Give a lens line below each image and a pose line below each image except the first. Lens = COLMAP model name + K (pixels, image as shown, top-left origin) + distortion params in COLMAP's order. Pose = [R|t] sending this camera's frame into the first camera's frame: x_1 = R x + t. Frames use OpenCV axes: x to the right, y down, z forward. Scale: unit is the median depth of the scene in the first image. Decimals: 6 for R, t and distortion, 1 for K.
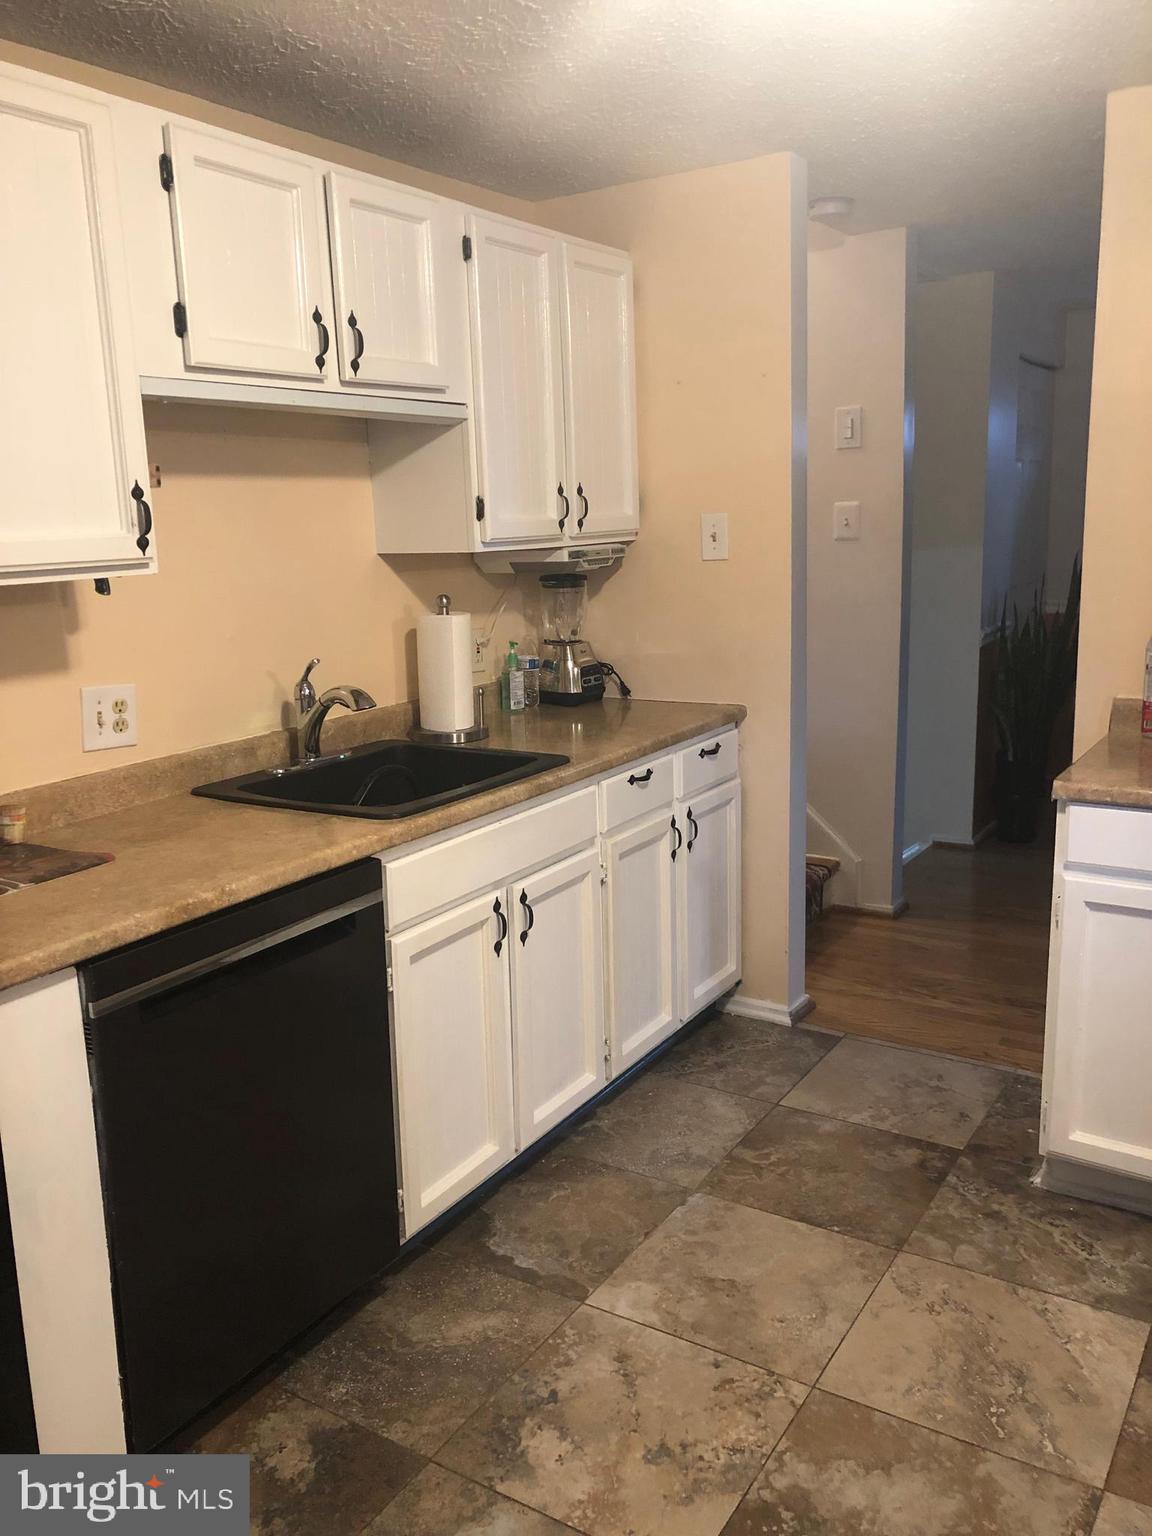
lens RADIAL K [[1267.4, 0, 575.1], [0, 1267.4, 760.3], [0, 0, 1]] dist [0.031600, -0.029820]
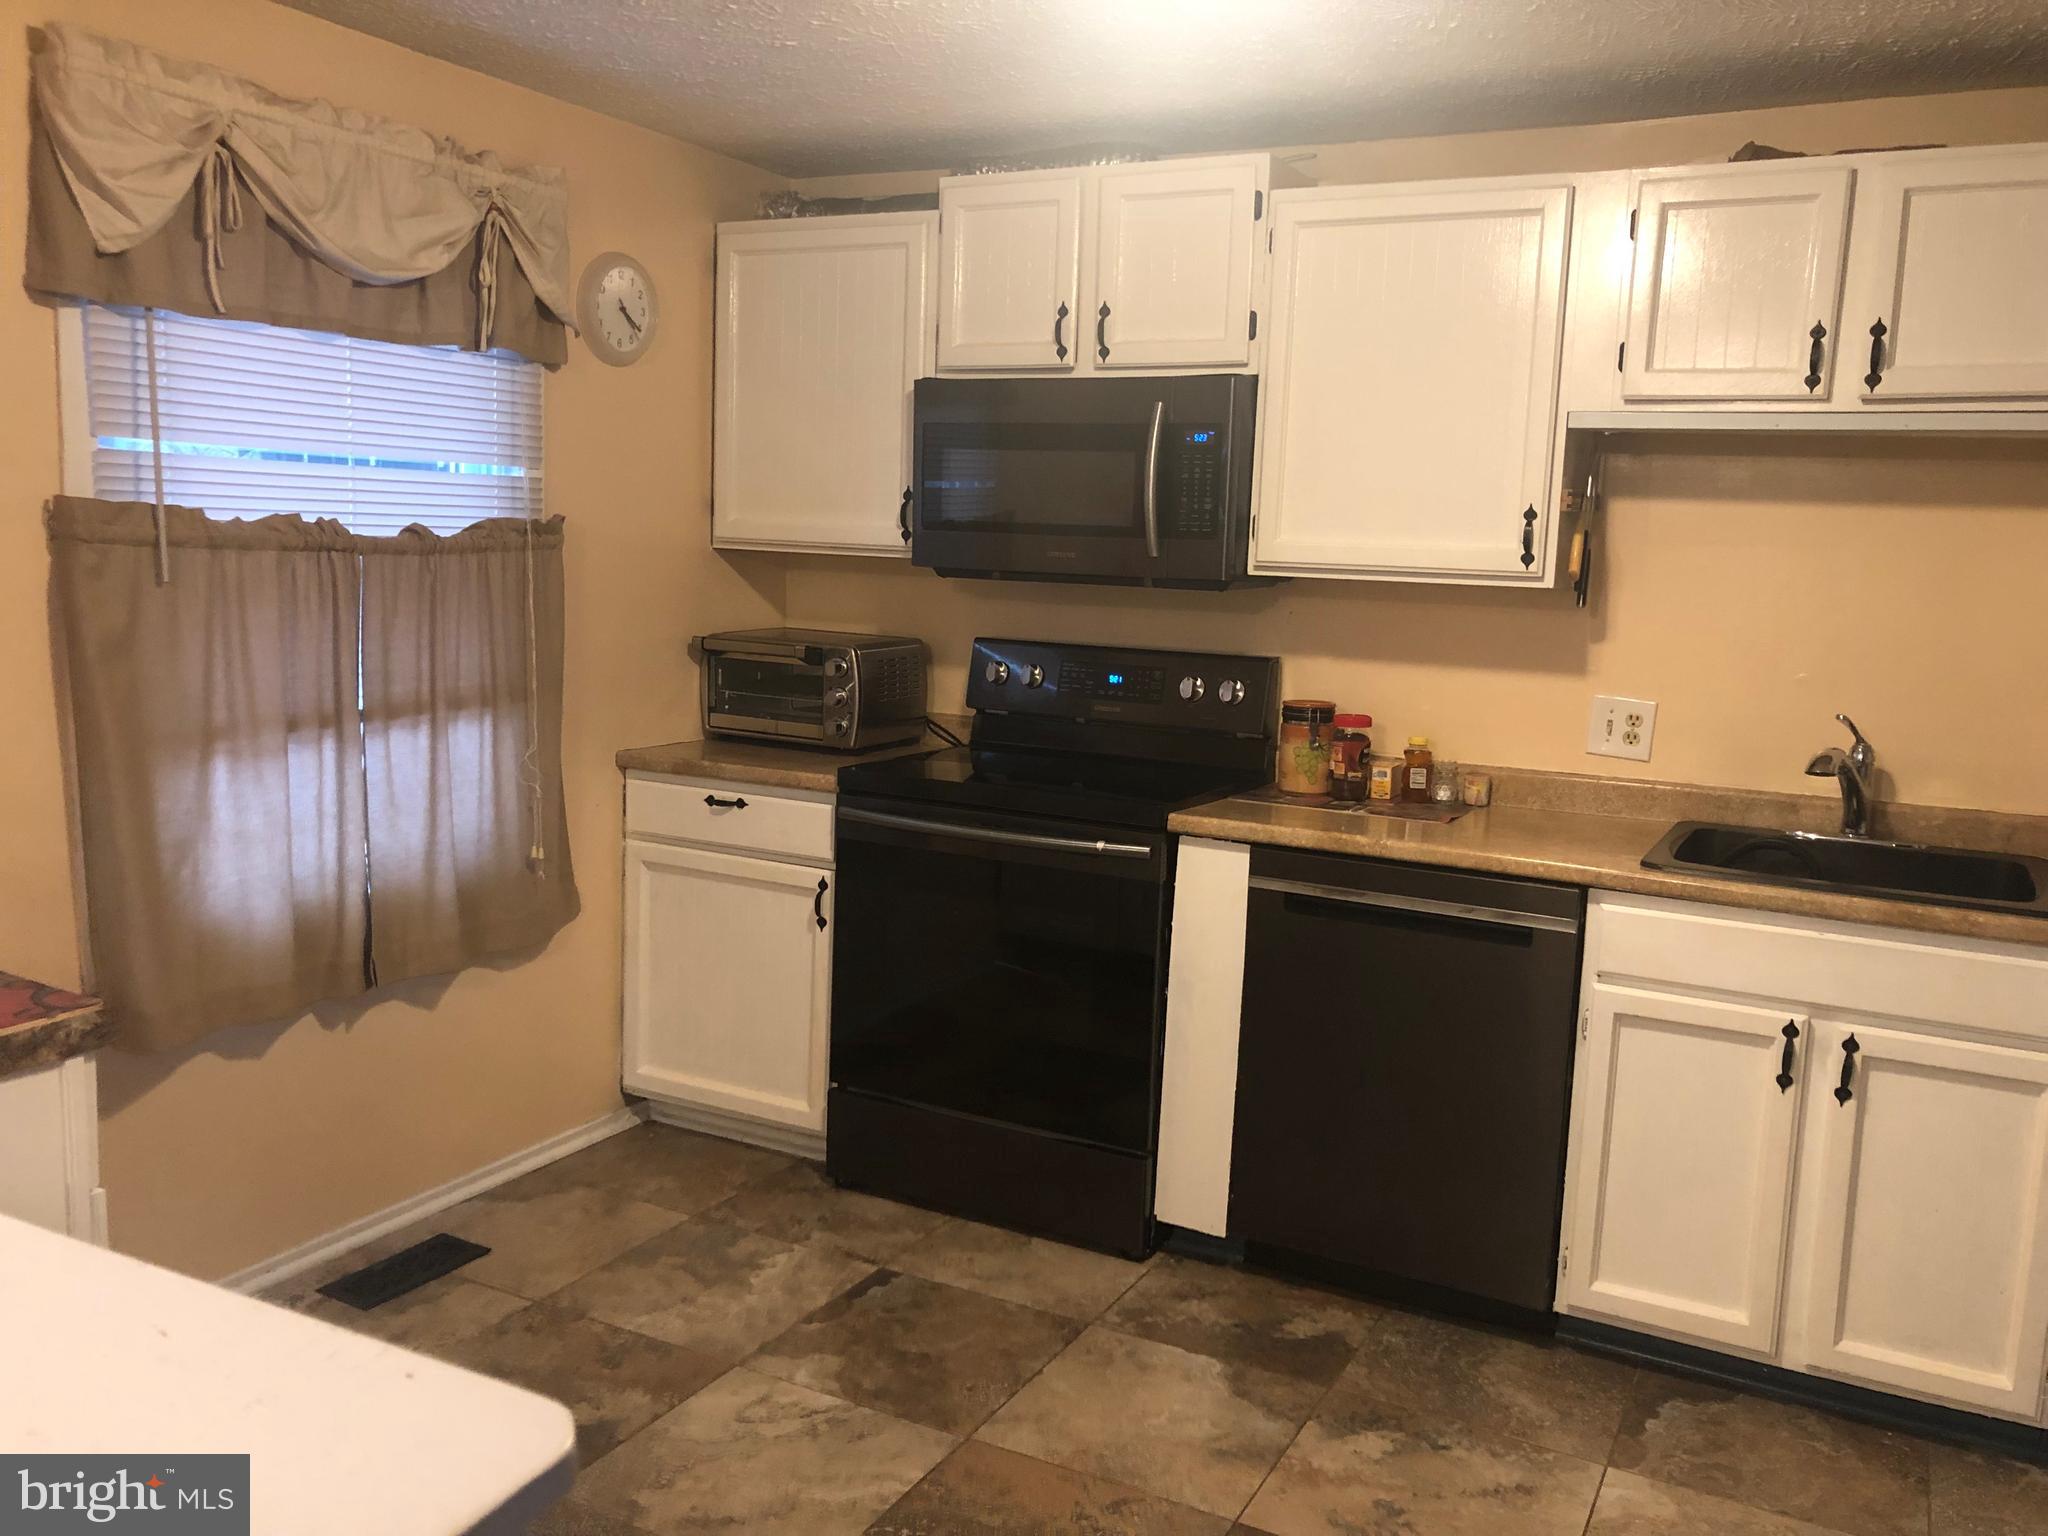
lens RADIAL K [[1689.9, 0, 1023.6], [0, 1689.9, 769.9], [0, 0, 1]] dist [0.031600, -0.029820]
pose [[0.076572, 0.180326, -0.980622, 1.002801], [-0.233842, 0.959326, 0.158150, -0.109863], [0.969255, 0.217201, 0.115626, 0.383650]]
